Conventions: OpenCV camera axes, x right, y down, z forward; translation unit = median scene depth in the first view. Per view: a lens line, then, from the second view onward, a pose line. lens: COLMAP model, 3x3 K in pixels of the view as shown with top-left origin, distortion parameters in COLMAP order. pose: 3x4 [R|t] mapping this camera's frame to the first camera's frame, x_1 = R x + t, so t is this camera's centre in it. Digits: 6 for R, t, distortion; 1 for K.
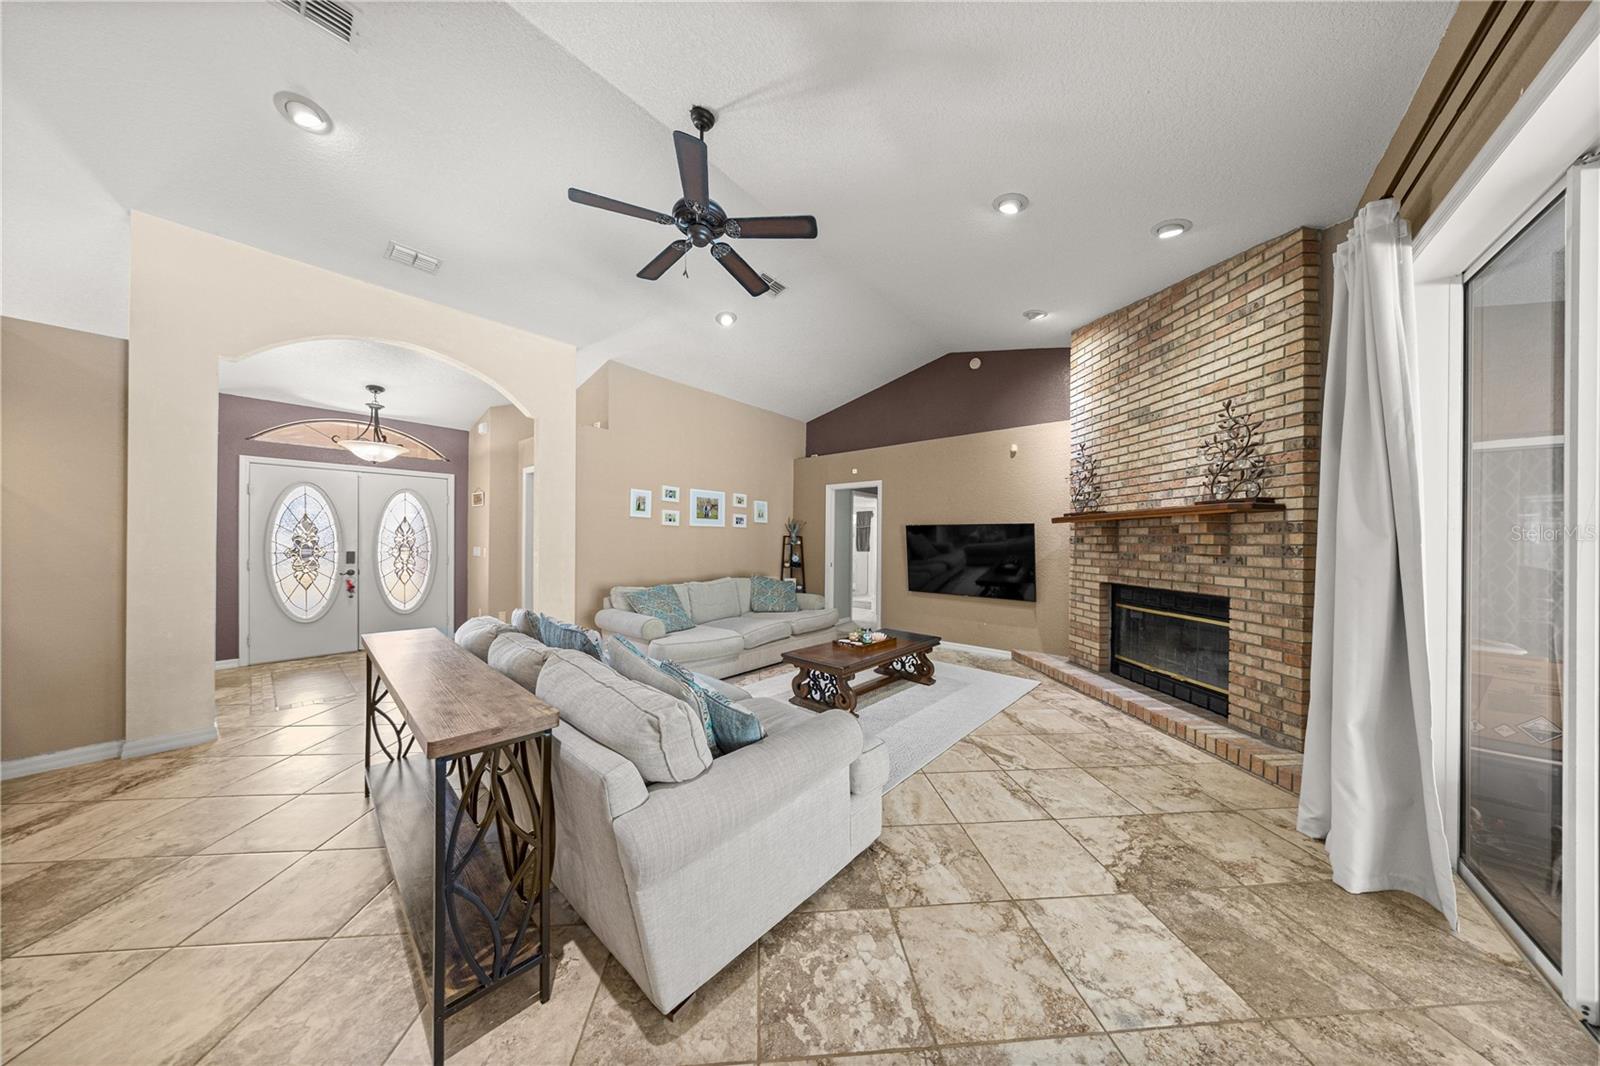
lens RADIAL K [[473.5, 0, 799.4], [0, 473.5, 532.5], [0, 0, 1]] dist [0.000461, 0.000039]
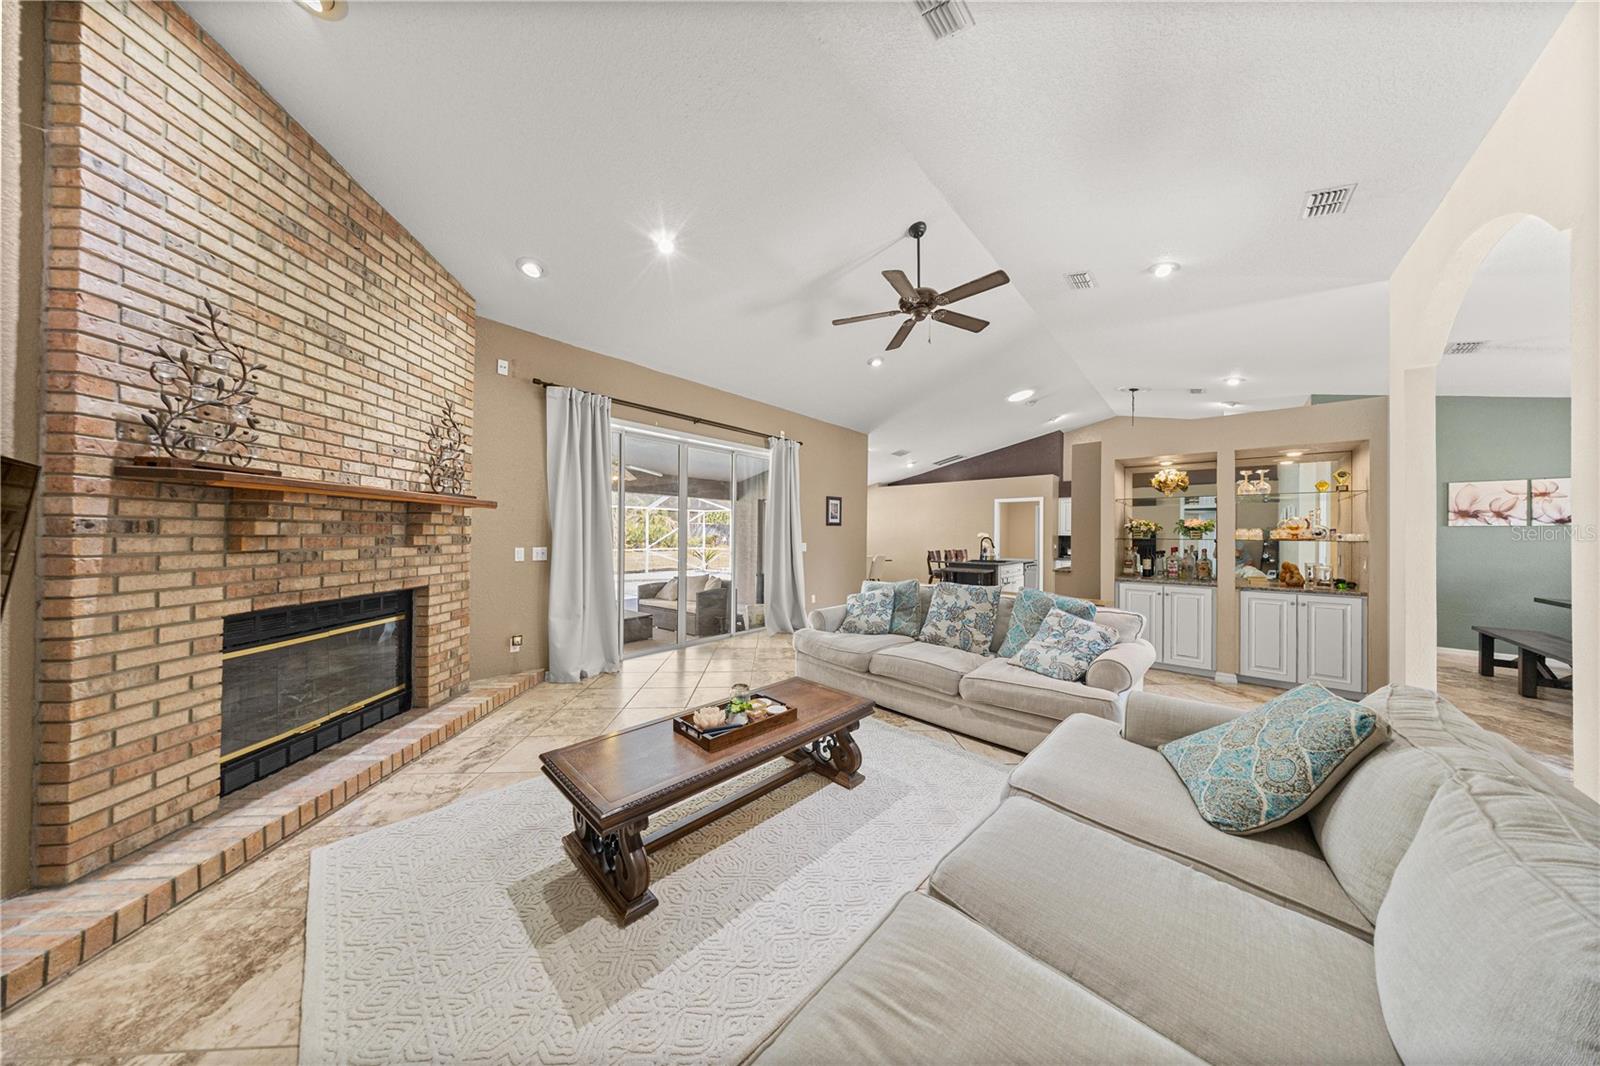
lens RADIAL K [[473.5, 0, 800.5], [0, 473.5, 541.9], [0, 0, 1]] dist [0.000461, 0.000039]
pose [[-0.999459, -0.016452, 0.028465, 0.056453], [-0.016516, 0.999862, -0.002007, 0.025071], [-0.028428, -0.002476, -0.999593, 1.698003]]
